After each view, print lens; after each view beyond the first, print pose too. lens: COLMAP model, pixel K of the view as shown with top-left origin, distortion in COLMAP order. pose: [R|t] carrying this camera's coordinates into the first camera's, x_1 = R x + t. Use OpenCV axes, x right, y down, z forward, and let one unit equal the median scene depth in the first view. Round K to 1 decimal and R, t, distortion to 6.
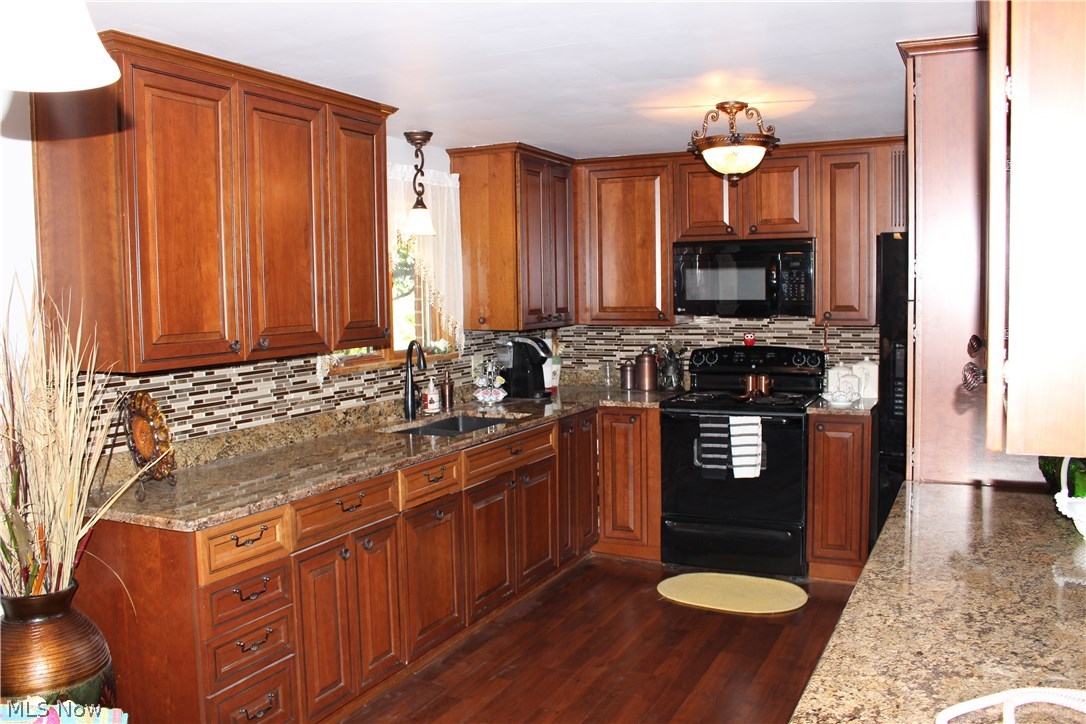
lens RADIAL K [[945.1, 0, 543.0], [0, 945.1, 362.0], [0, 0, 1]] dist [0.000812, -0.000610]
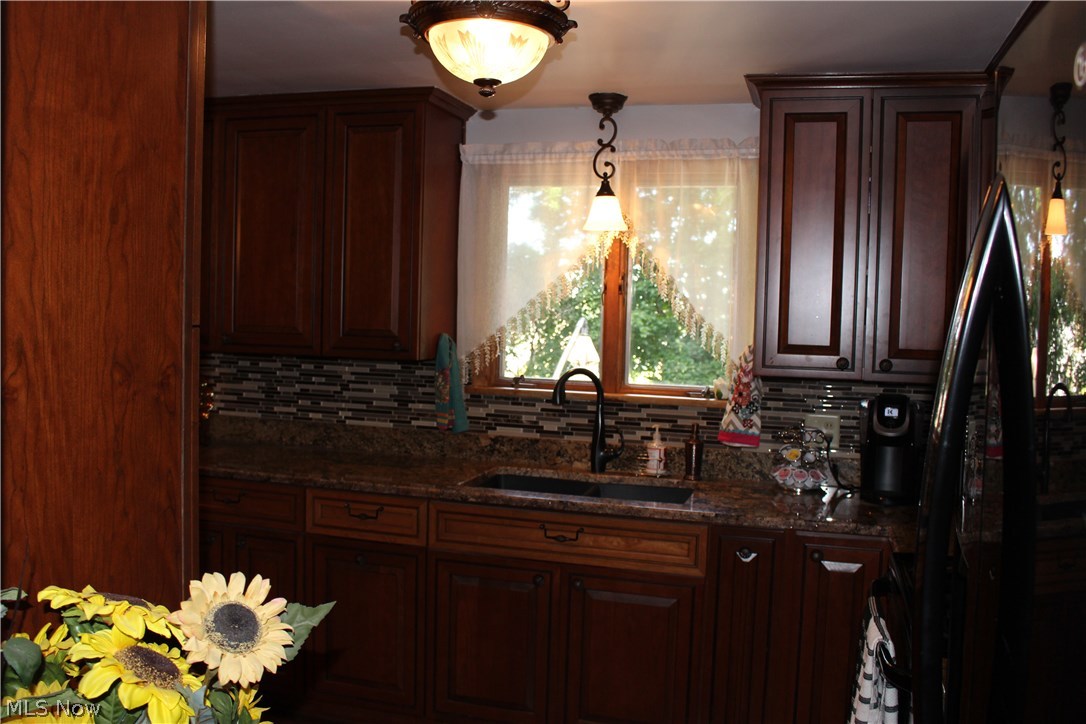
lens RADIAL K [[945.1, 0, 543.0], [0, 945.1, 362.0], [0, 0, 1]] dist [0.000812, -0.000610]
pose [[0.177108, 0.108739, -0.978166, 0.270167], [-0.104822, 0.990309, 0.091110, -0.042588], [0.978593, 0.086397, 0.186790, 0.366400]]
